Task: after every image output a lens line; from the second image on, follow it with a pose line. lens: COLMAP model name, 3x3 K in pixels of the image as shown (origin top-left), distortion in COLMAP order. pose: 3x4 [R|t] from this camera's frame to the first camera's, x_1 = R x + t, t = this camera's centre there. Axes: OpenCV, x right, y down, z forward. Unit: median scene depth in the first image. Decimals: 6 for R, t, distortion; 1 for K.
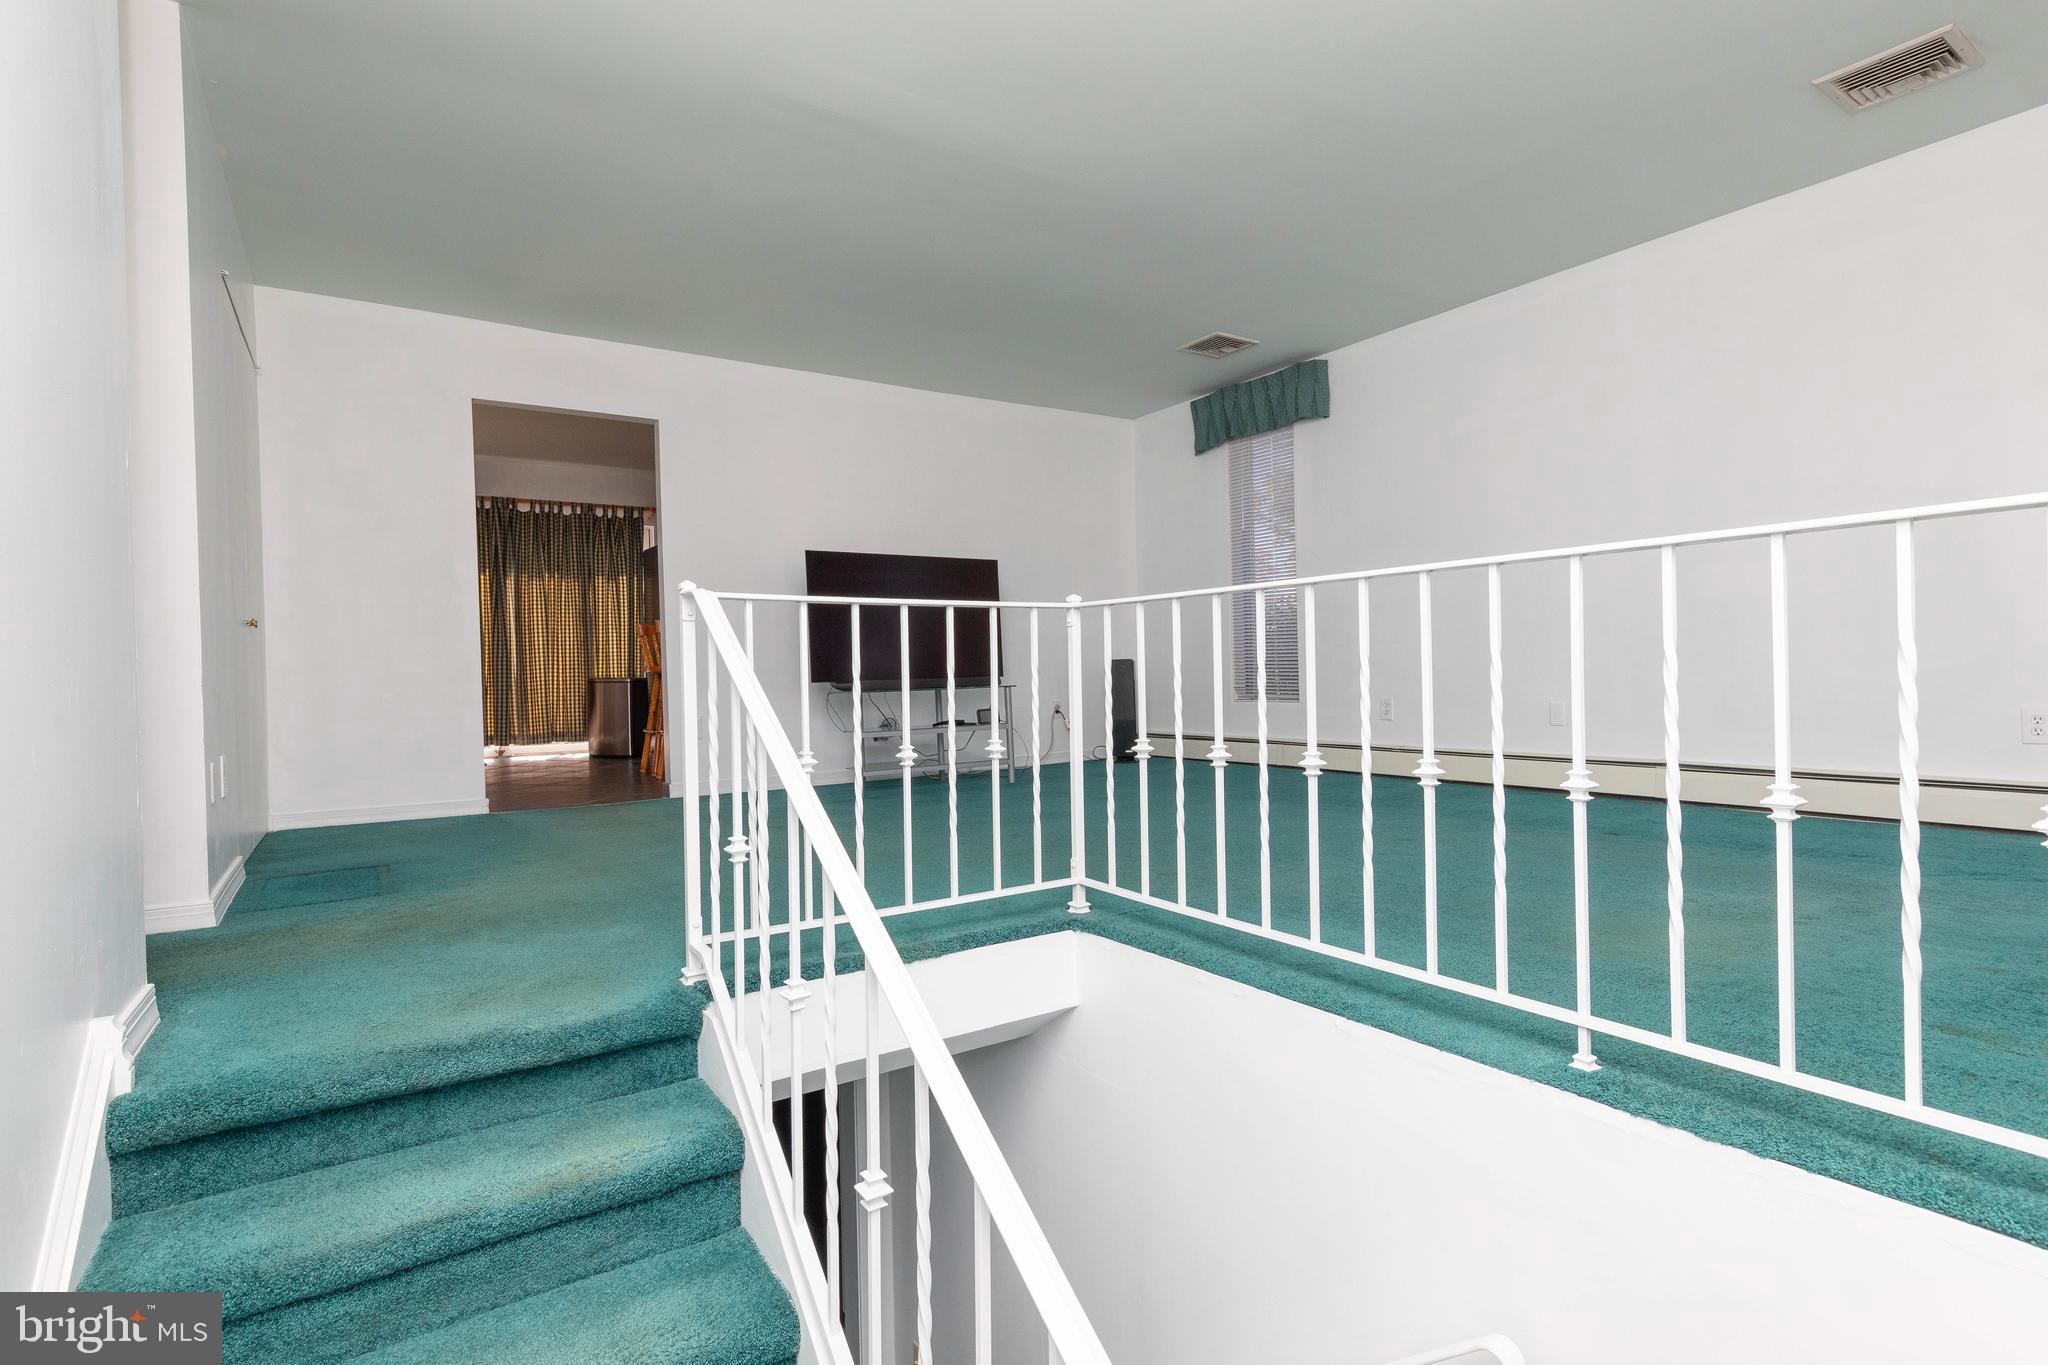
lens RADIAL K [[1001.0, 0, 1024.0], [0, 1001.0, 682.5], [0, 0, 1]] dist [-0.000378, -0.000027]
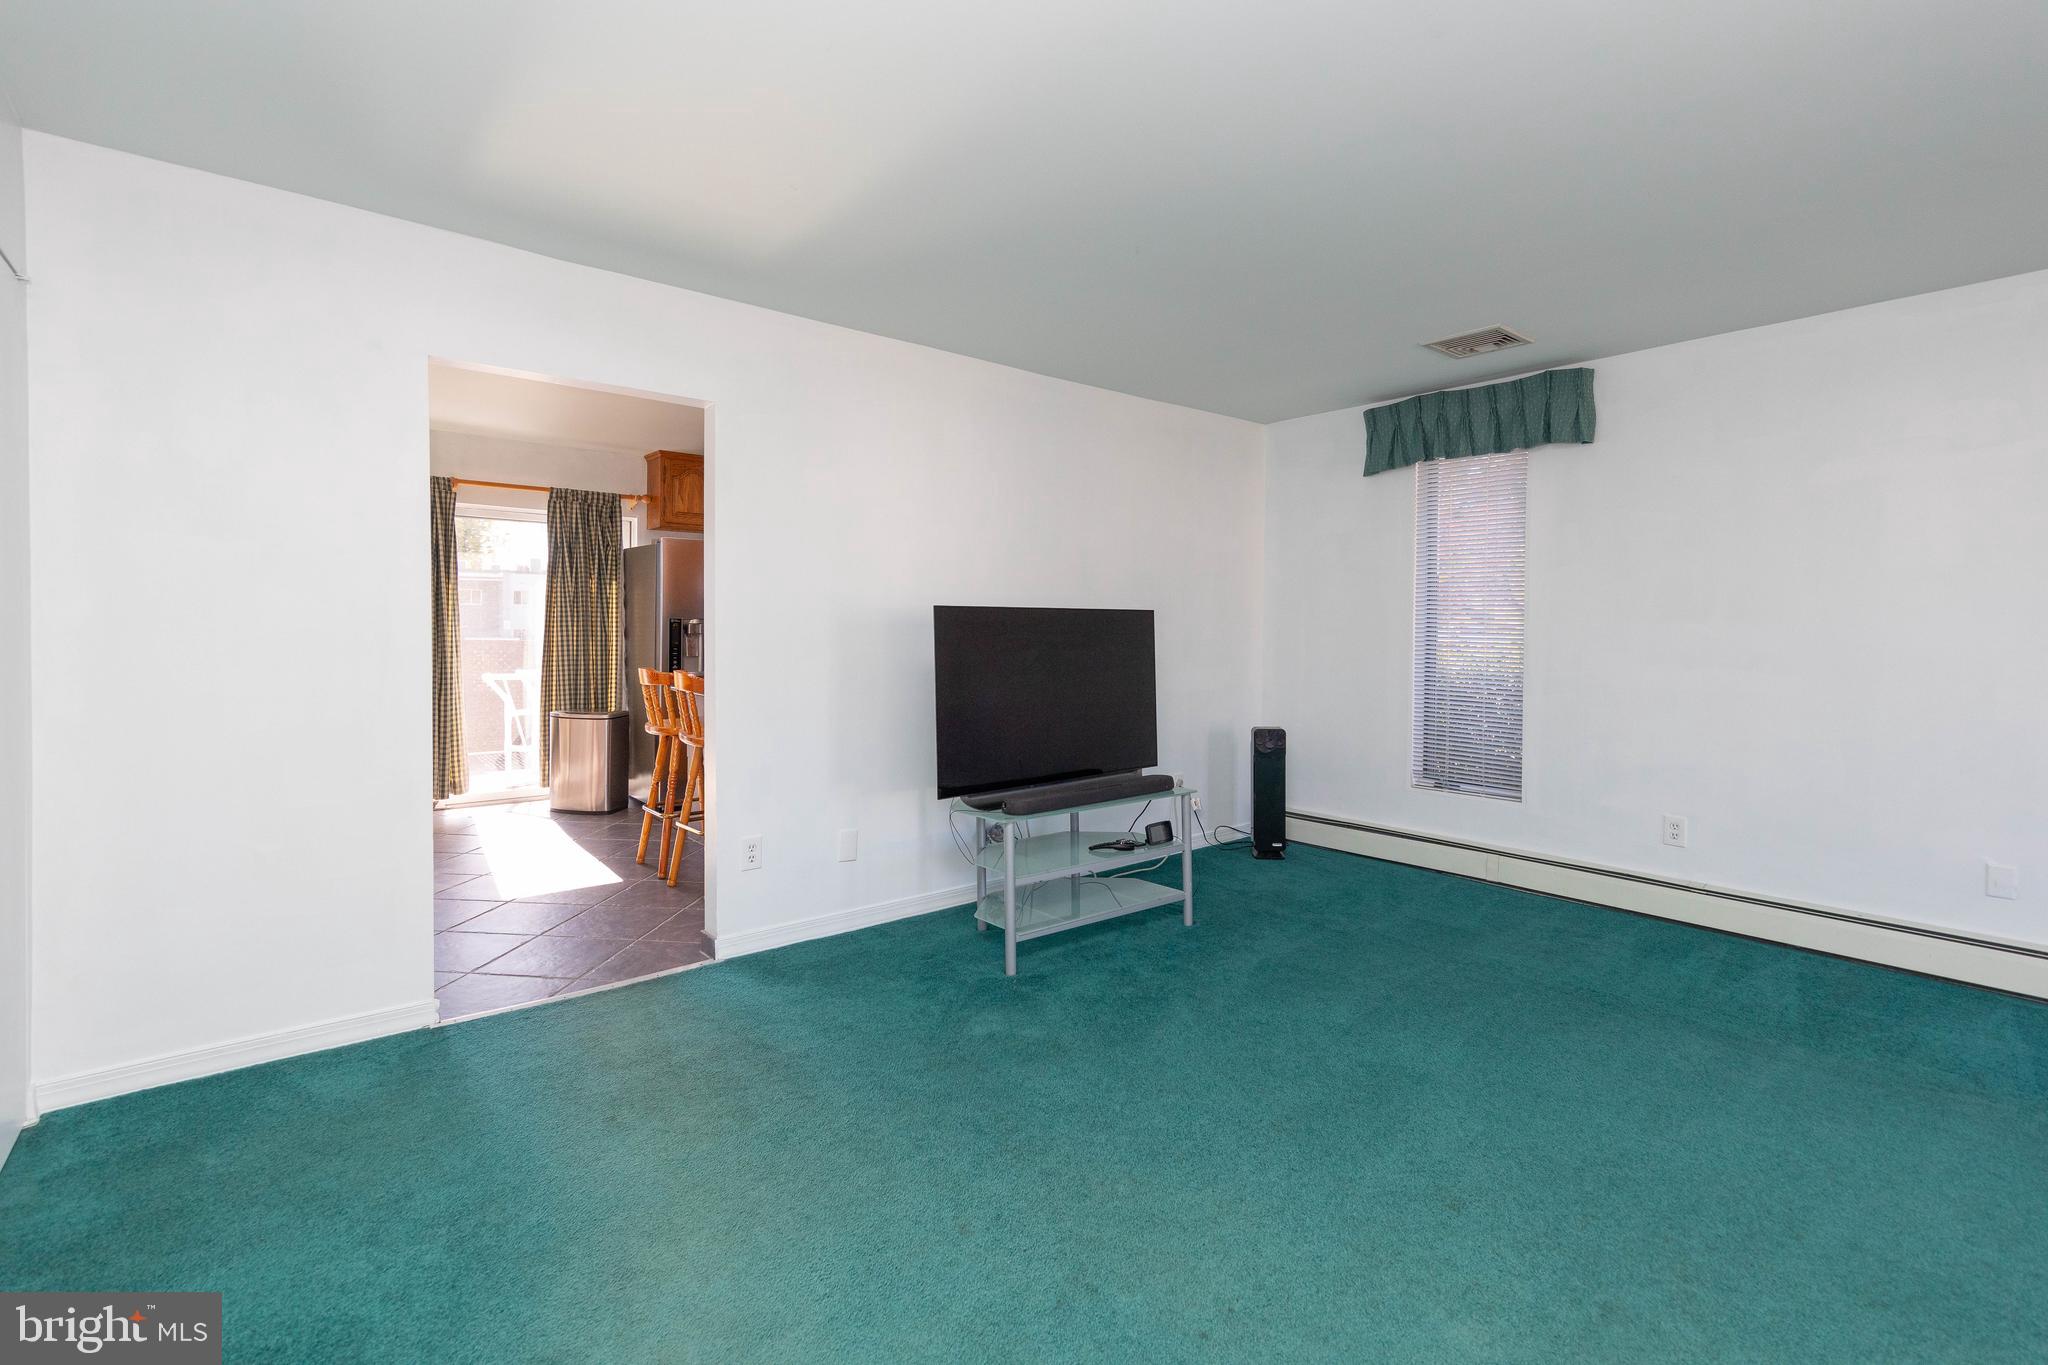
lens RADIAL K [[939.0, 0, 1021.2], [0, 939.0, 647.9], [0, 0, 1]] dist [0.001125, -0.000083]
pose [[0.994495, 0.028712, 0.100774, -0.189162], [-0.029561, 0.999539, 0.006945, -0.093263], [-0.100528, -0.009886, 0.994885, 0.302967]]
